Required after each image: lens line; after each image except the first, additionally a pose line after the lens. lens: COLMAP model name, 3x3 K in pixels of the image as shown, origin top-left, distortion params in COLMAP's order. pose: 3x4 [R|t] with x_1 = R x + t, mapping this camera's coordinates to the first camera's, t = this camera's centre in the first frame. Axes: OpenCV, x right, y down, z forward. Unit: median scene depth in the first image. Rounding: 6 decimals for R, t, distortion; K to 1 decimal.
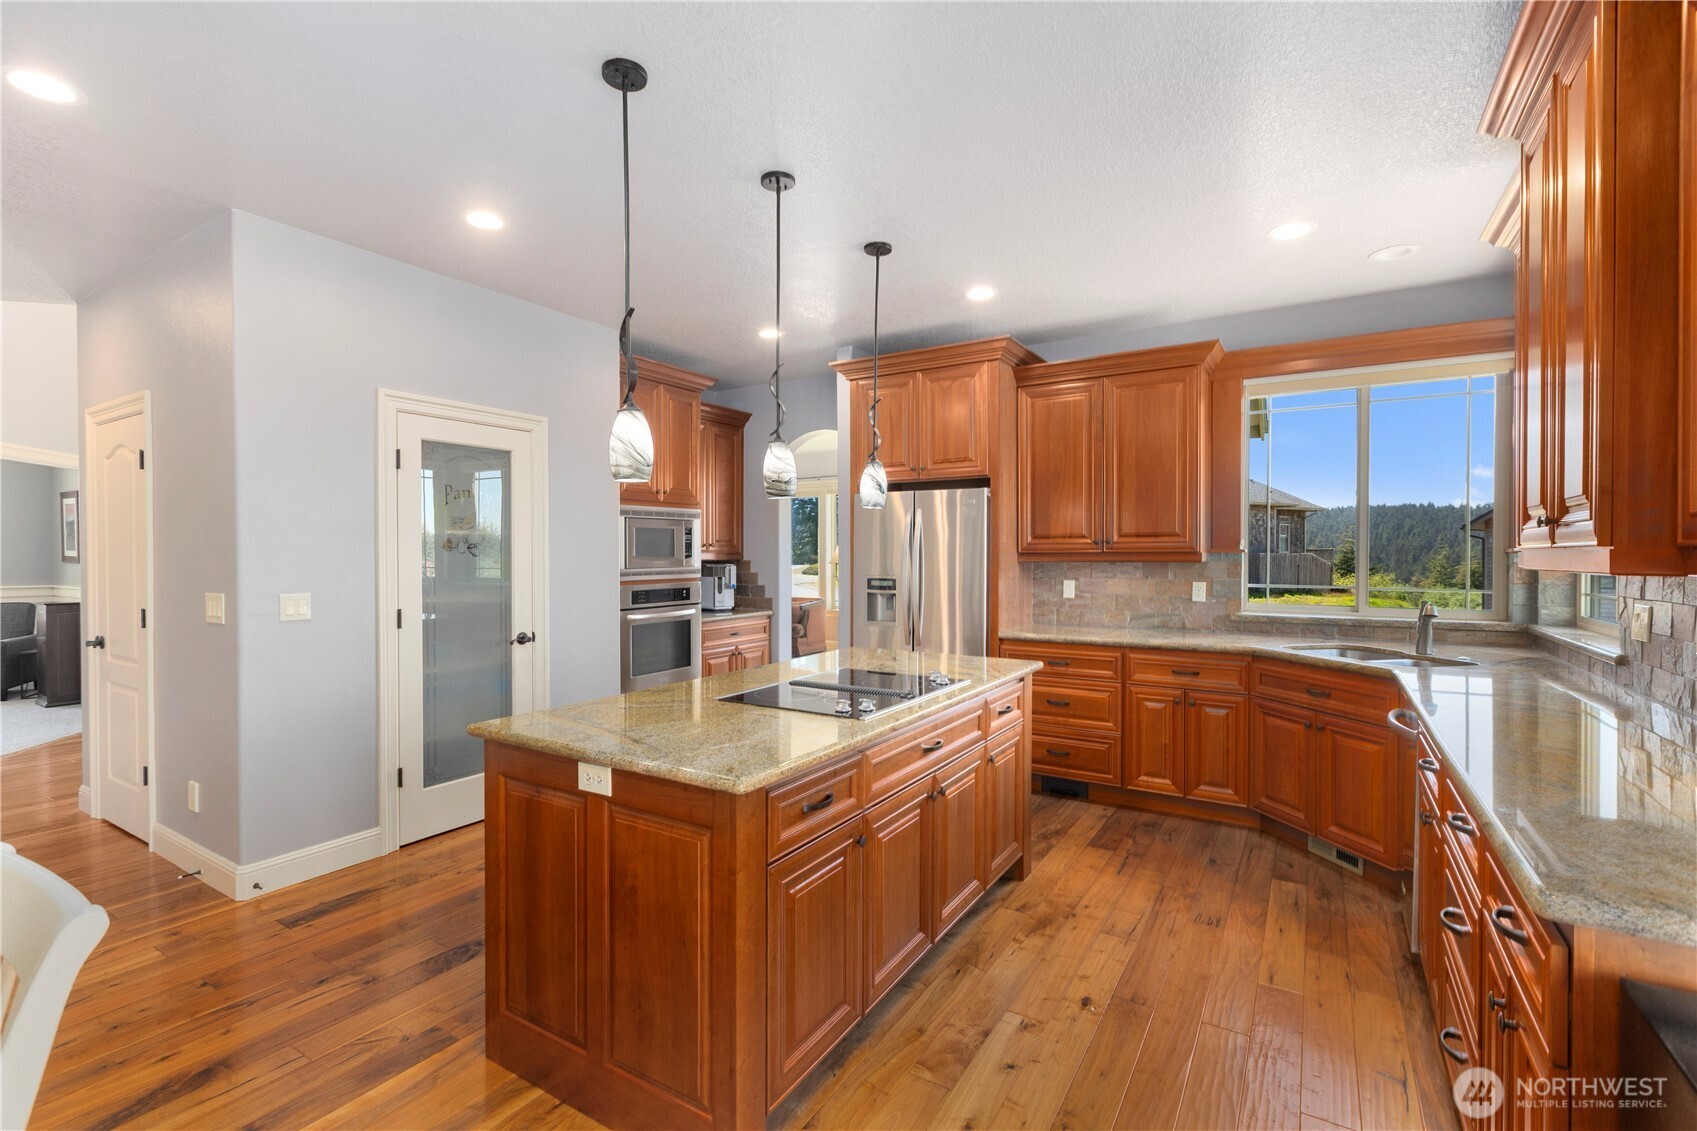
lens RADIAL K [[749.3, 0, 848.5], [0, 749.3, 565.5], [0, 0, 1]] dist [0.009930, -0.000107]
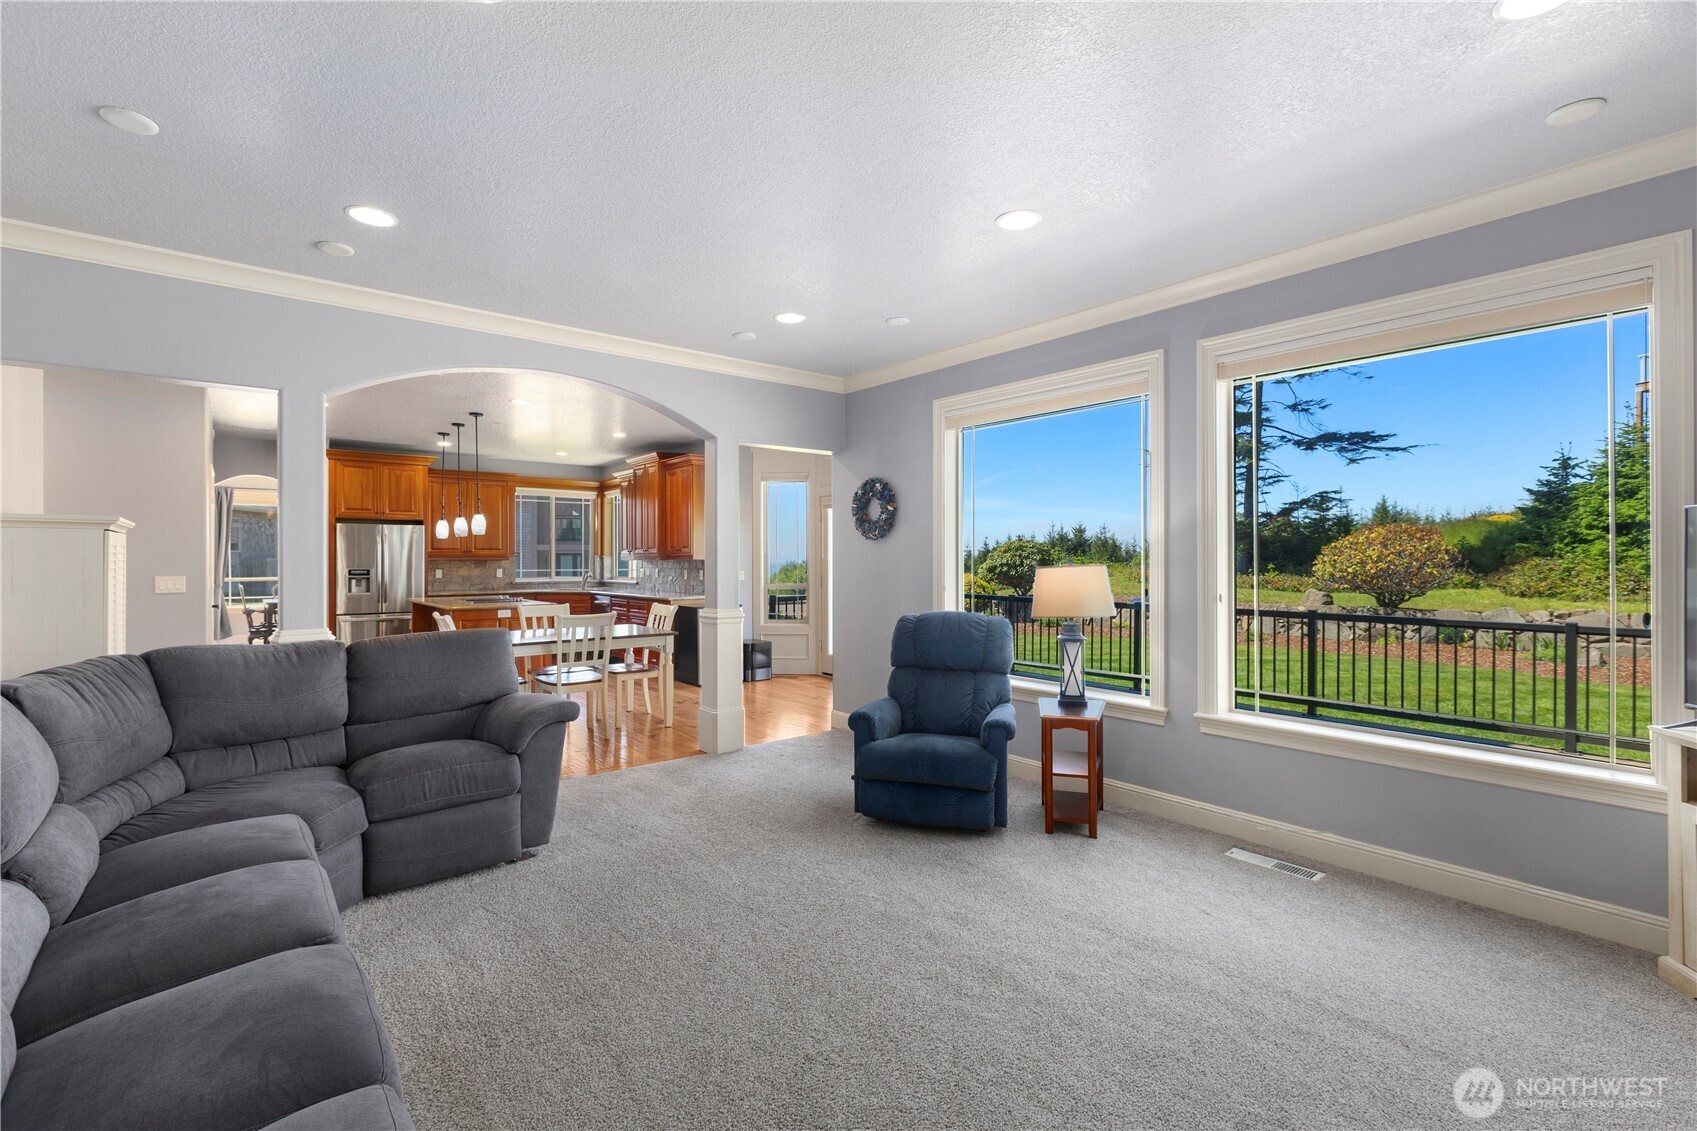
lens RADIAL K [[730.5, 0, 848.5], [0, 730.5, 565.5], [0, 0, 1]] dist [-0.016000, -0.000071]
pose [[0.300854, -0.004665, 0.953659, -1.359009], [0.011204, 0.999936, 0.001356, 0.019720], [-0.953604, 0.010277, 0.300888, -0.724735]]
